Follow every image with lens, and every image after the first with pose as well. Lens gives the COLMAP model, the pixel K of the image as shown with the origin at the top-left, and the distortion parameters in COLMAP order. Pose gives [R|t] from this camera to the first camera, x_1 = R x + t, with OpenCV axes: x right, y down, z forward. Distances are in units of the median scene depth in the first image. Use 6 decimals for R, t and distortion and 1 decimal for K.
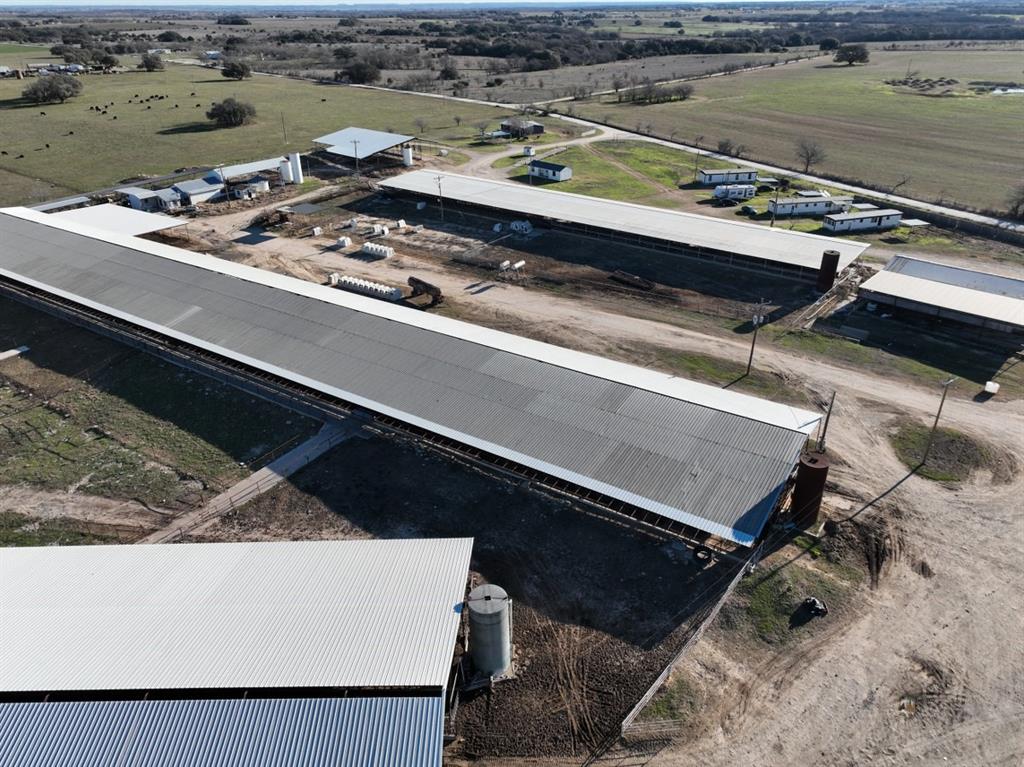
lens RADIAL K [[722.4, 0, 512.0], [0, 722.4, 383.5], [0, 0, 1]] dist [-0.000628, 0.020399]
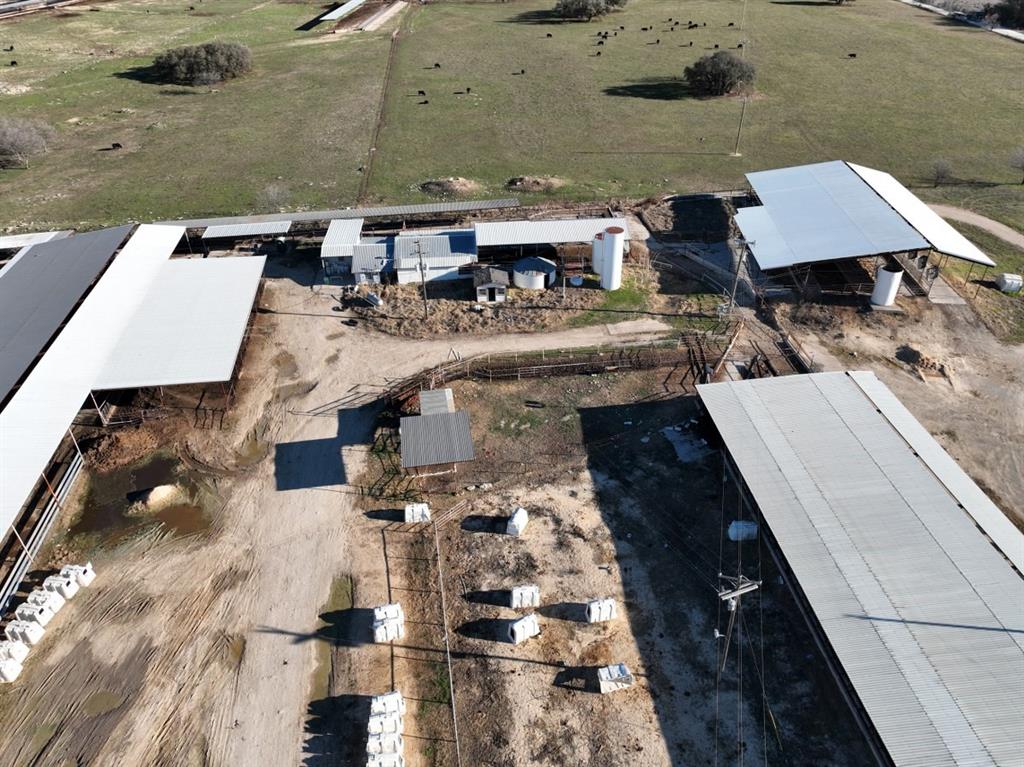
lens RADIAL K [[722.4, 0, 512.0], [0, 722.4, 383.5], [0, 0, 1]] dist [-0.000628, 0.020399]
pose [[0.687908, 0.411042, -0.598186, -0.010473], [-0.341220, 0.910572, 0.233298, -0.147645], [0.640587, 0.043625, 0.766646, 0.279931]]
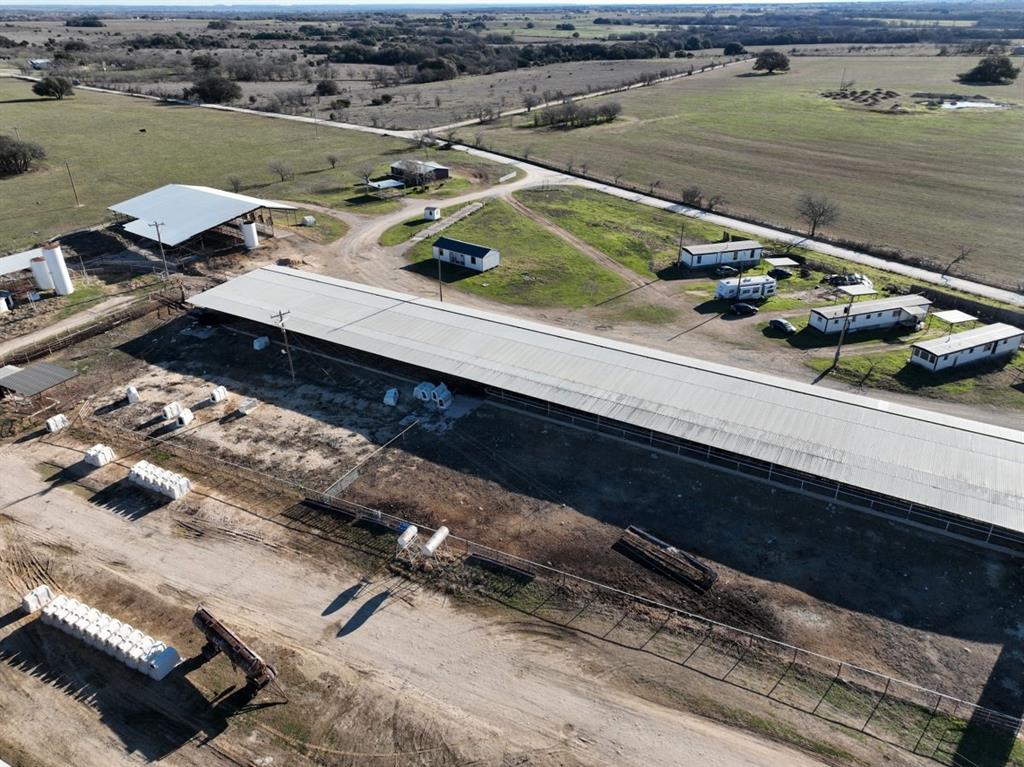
lens RADIAL K [[722.4, 0, 512.0], [0, 722.4, 383.5], [0, 0, 1]] dist [-0.000628, 0.020399]
pose [[0.990482, -0.062382, 0.122692, 0.002154], [0.062611, 0.998036, 0.001994, -0.084364], [-0.122575, 0.005707, 0.992443, 0.159324]]
